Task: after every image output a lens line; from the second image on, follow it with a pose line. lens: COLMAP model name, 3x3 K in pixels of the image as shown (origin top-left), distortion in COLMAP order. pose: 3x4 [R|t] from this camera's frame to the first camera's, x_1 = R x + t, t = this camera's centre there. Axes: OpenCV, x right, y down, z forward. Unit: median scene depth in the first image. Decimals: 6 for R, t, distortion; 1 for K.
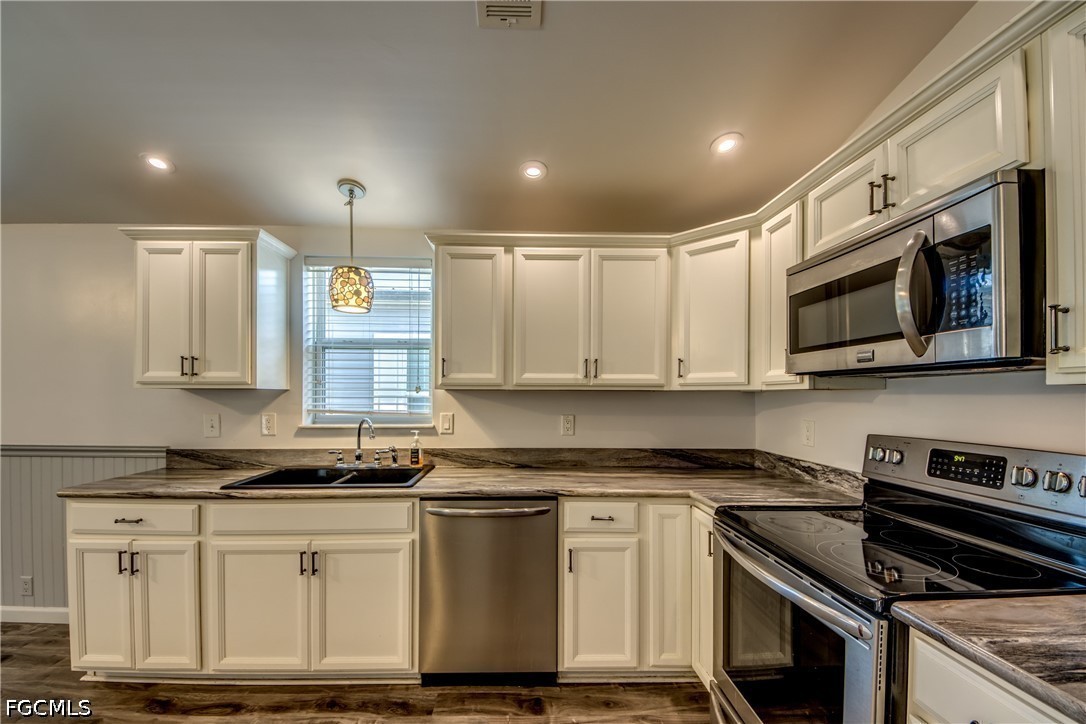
lens RADIAL K [[428.5, 0, 512.2], [0, 428.5, 393.5], [0, 0, 1]] dist [0.019363, -0.000749]
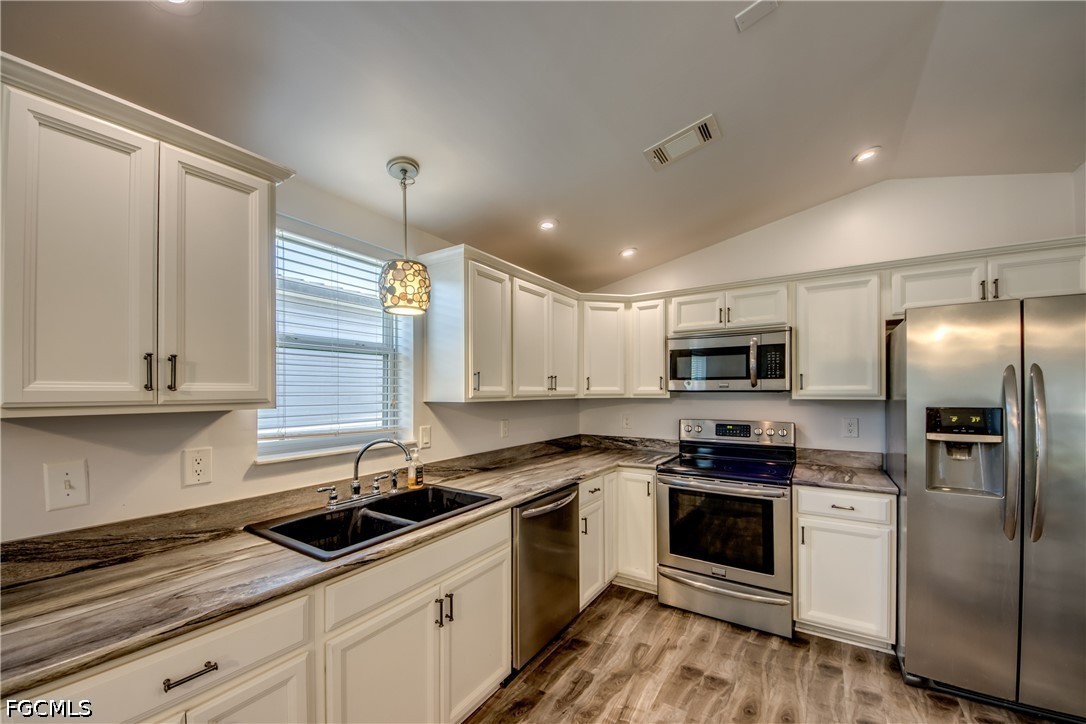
lens RADIAL K [[428.5, 0, 515.4], [0, 428.5, 386.9], [0, 0, 1]] dist [0.019363, -0.000749]
pose [[0.579581, 0.000403, 0.814915, -0.946336], [0.005445, 0.999976, -0.004367, -0.040772], [-0.814897, 0.006968, 0.579564, 0.334260]]
